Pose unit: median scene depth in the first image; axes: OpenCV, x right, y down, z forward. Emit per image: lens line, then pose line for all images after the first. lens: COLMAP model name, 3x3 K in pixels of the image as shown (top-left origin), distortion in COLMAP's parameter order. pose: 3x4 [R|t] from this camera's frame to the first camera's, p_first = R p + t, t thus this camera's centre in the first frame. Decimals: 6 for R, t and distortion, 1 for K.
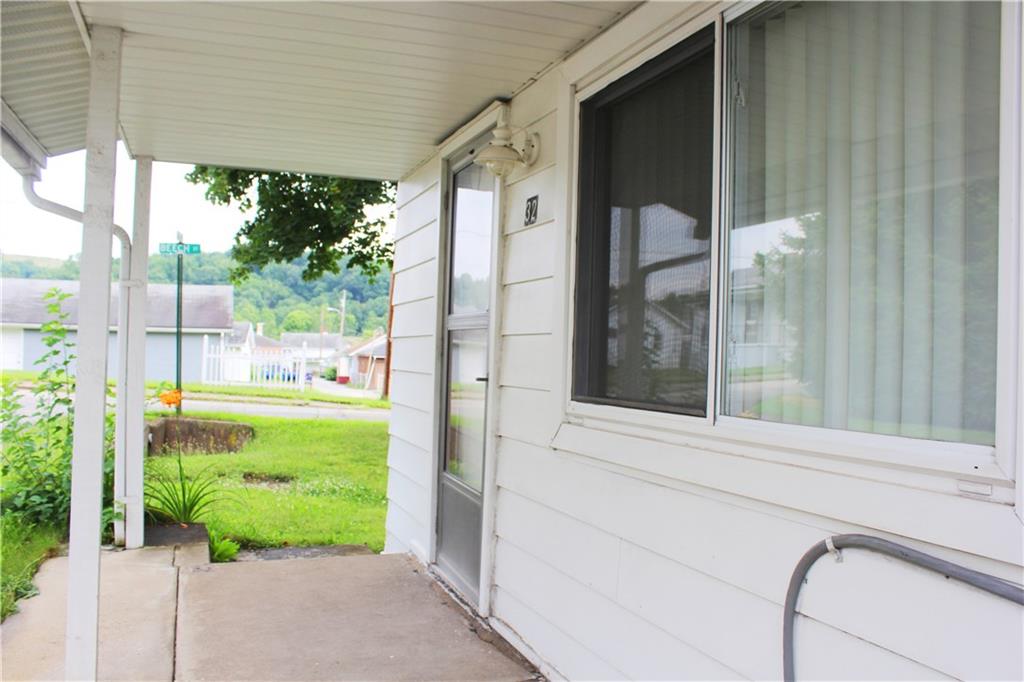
lens RADIAL K [[858.1, 0, 519.2], [0, 858.1, 344.6], [0, 0, 1]] dist [-0.166647, 0.153277]
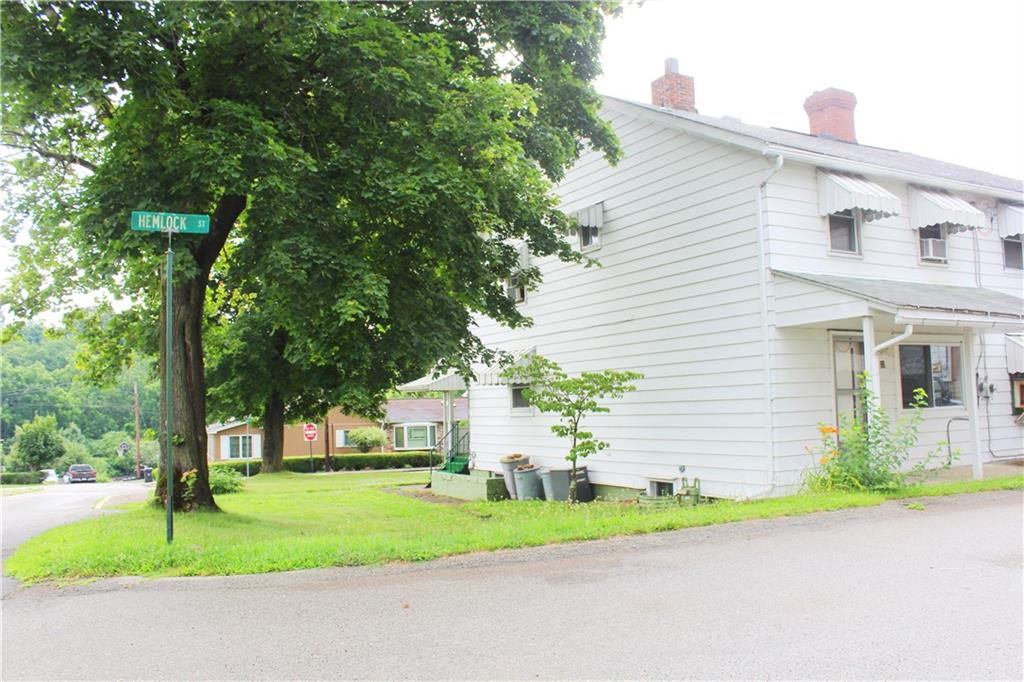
lens RADIAL K [[905.1, 0, 512.0], [0, 905.1, 341.0], [0, 0, 1]] dist [-0.163474, 0.196942]
pose [[-0.143011, 0.057457, 0.988052, -5.963504], [0.014037, 0.998331, -0.056023, -0.088181], [-0.989622, 0.005857, -0.143578, 5.132329]]
